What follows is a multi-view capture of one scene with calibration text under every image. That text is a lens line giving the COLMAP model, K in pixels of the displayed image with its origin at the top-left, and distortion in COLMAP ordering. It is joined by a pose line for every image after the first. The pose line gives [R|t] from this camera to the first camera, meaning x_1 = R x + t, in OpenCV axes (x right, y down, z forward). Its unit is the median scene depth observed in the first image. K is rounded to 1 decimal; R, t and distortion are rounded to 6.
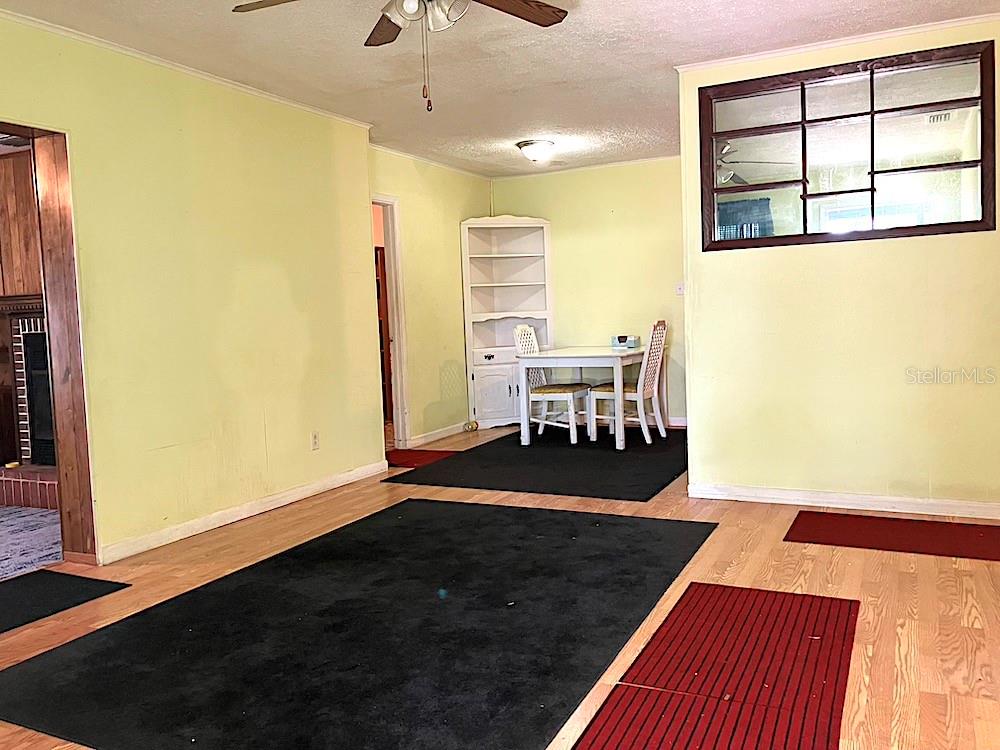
lens RADIAL K [[834.2, 0, 499.8], [0, 834.2, 372.4], [0, 0, 1]] dist [0.043668, -0.043132]
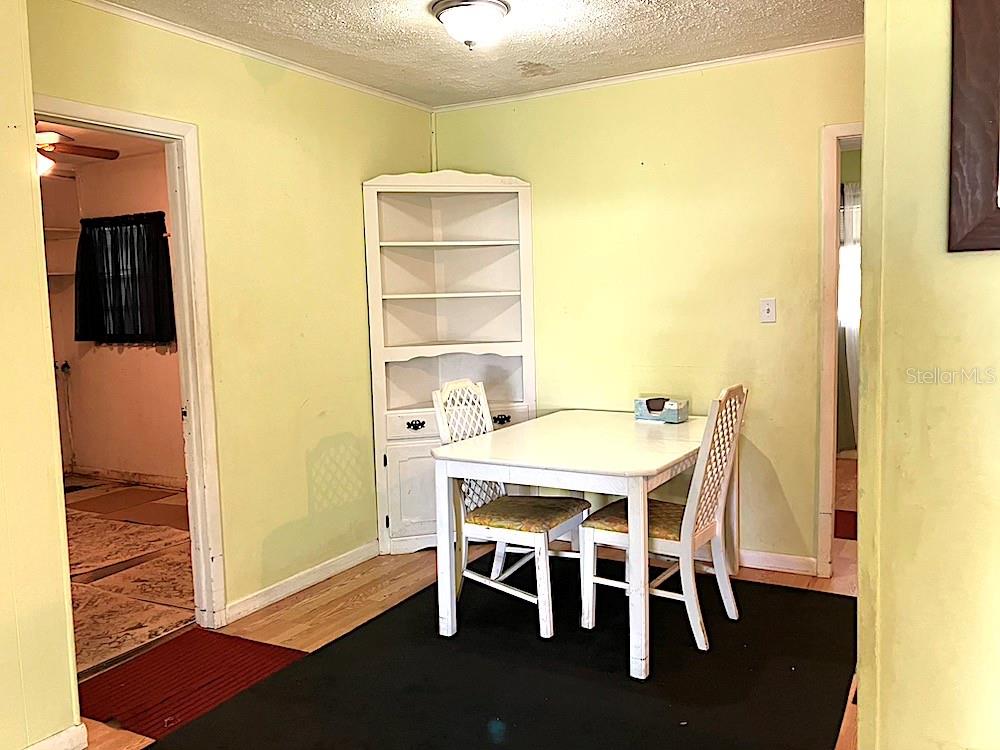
lens RADIAL K [[834.2, 0, 497.5], [0, 834.2, 374.8], [0, 0, 1]] dist [0.043668, -0.043132]
pose [[0.997829, 0.018615, -0.063180, 0.078045], [-0.017068, 0.999543, 0.024945, -0.068326], [0.063616, -0.023813, 0.997690, 0.454330]]
